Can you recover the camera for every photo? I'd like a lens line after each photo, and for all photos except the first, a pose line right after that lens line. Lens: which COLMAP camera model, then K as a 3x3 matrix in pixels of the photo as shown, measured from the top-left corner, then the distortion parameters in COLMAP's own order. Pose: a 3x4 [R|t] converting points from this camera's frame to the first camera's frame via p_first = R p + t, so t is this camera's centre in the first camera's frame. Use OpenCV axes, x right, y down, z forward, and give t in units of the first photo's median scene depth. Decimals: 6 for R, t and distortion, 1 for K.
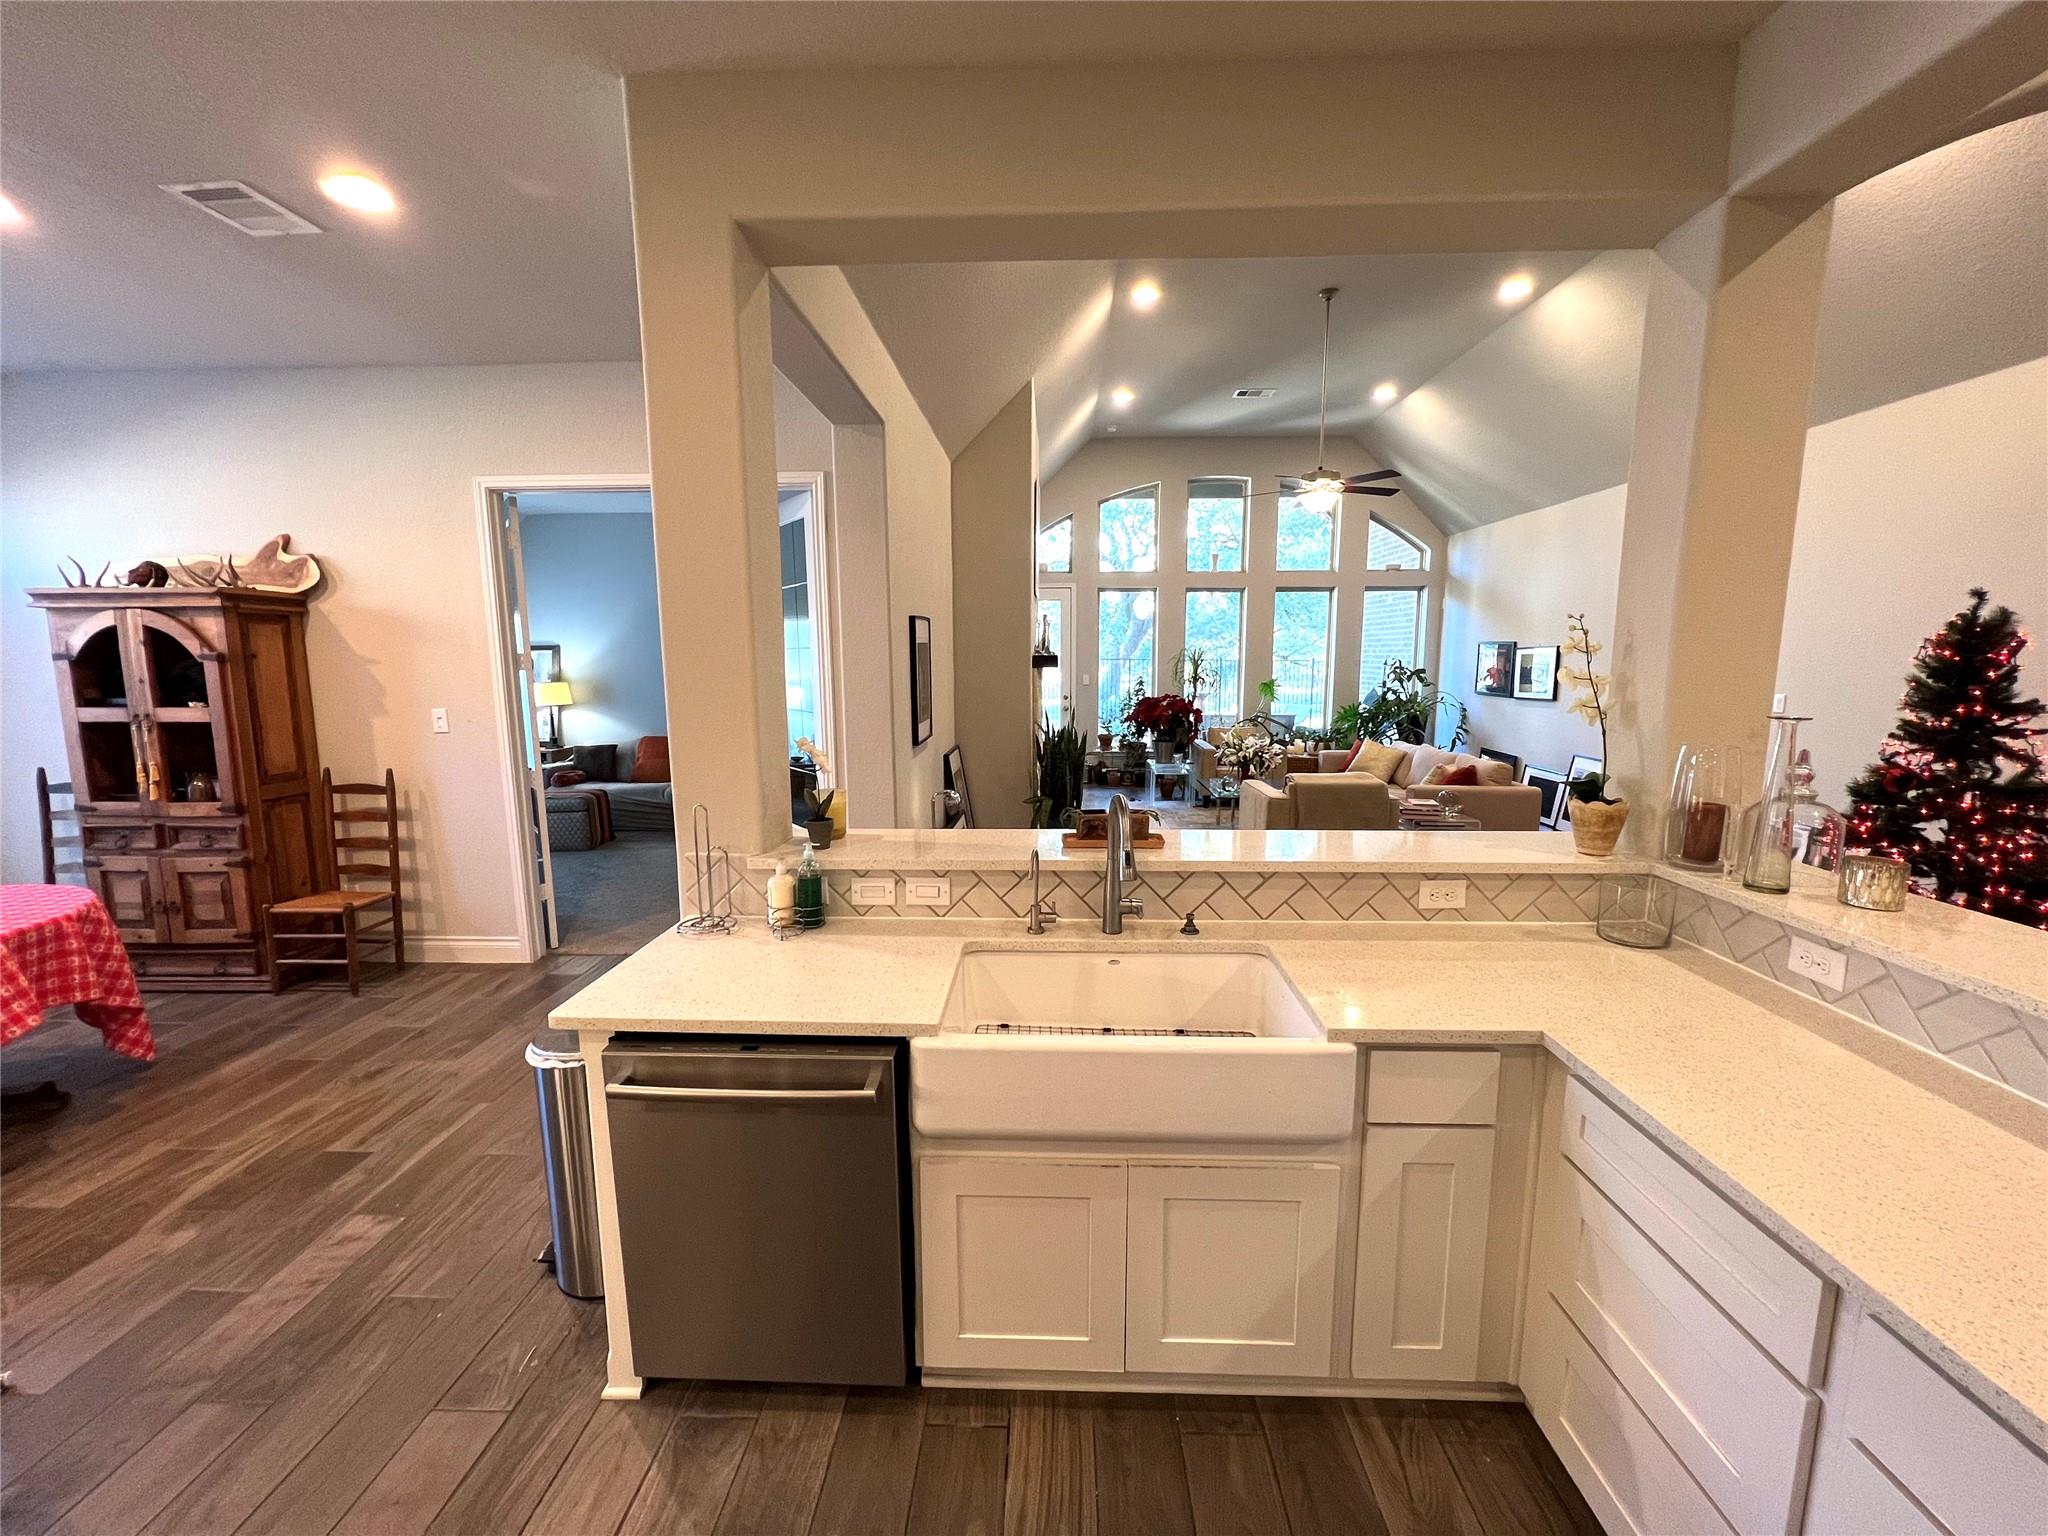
lens RADIAL K [[819.5, 0, 1027.2], [0, 819.5, 772.2], [0, 0, 1]] dist [-0.001018, 0.000198]
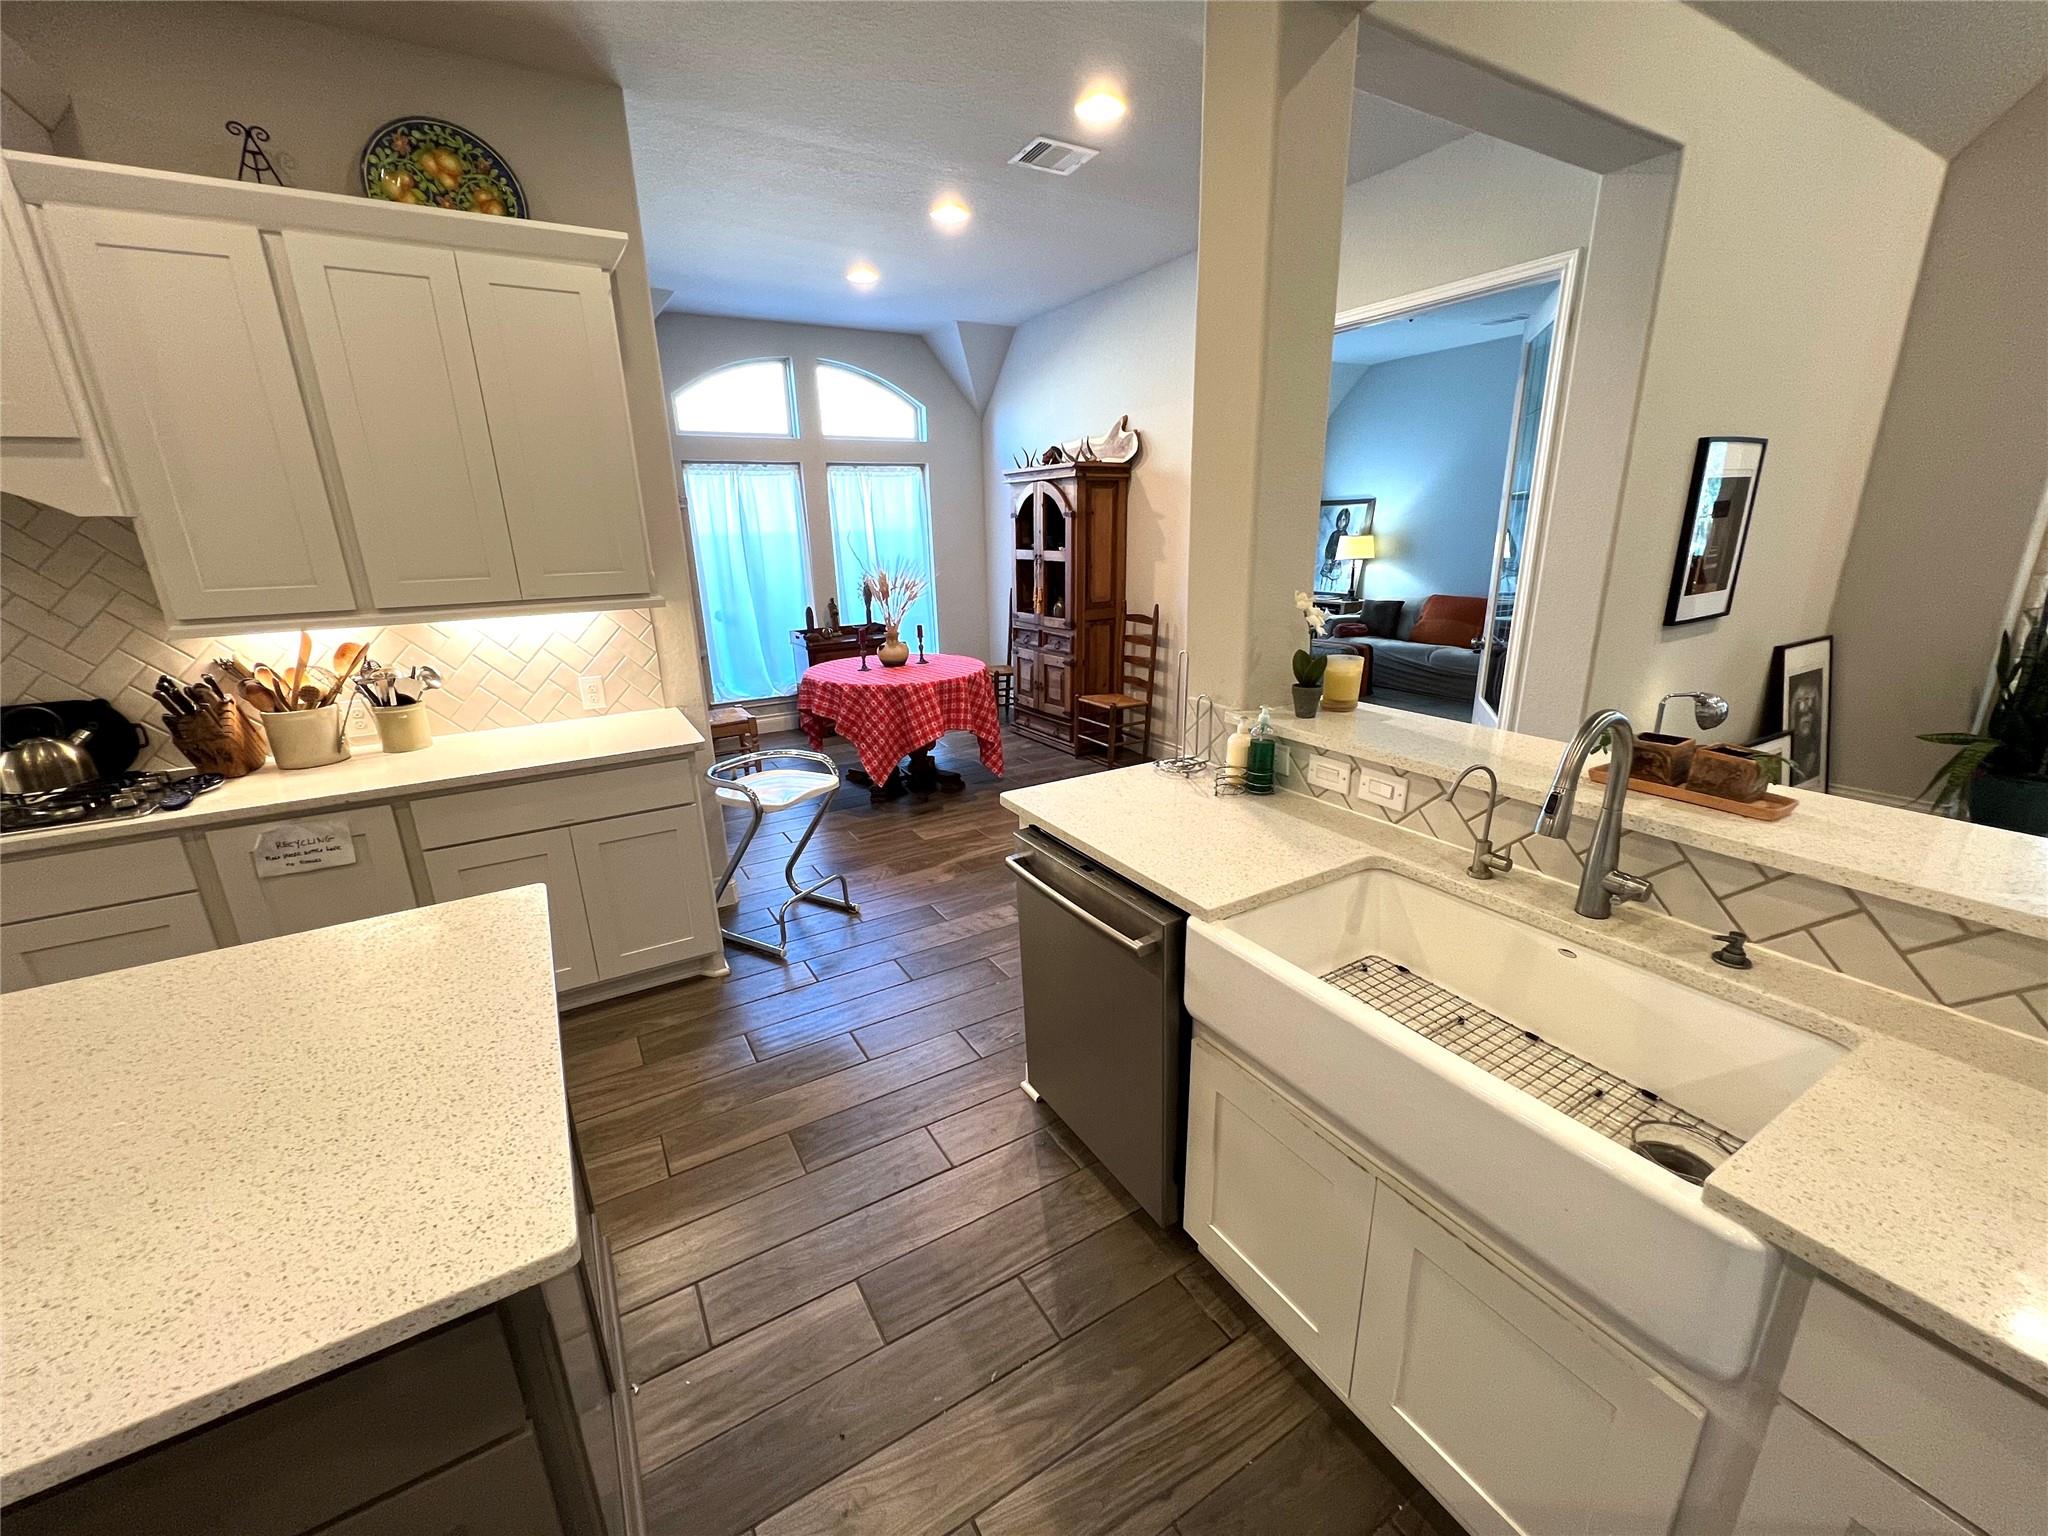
lens RADIAL K [[819.5, 0, 1027.2], [0, 819.5, 772.2], [0, 0, 1]] dist [-0.001018, 0.000198]
pose [[0.545279, 0.236940, -0.804071, 0.203757], [-0.098468, 0.970685, 0.219261, -0.011139], [0.832451, -0.040384, 0.552624, 0.136730]]
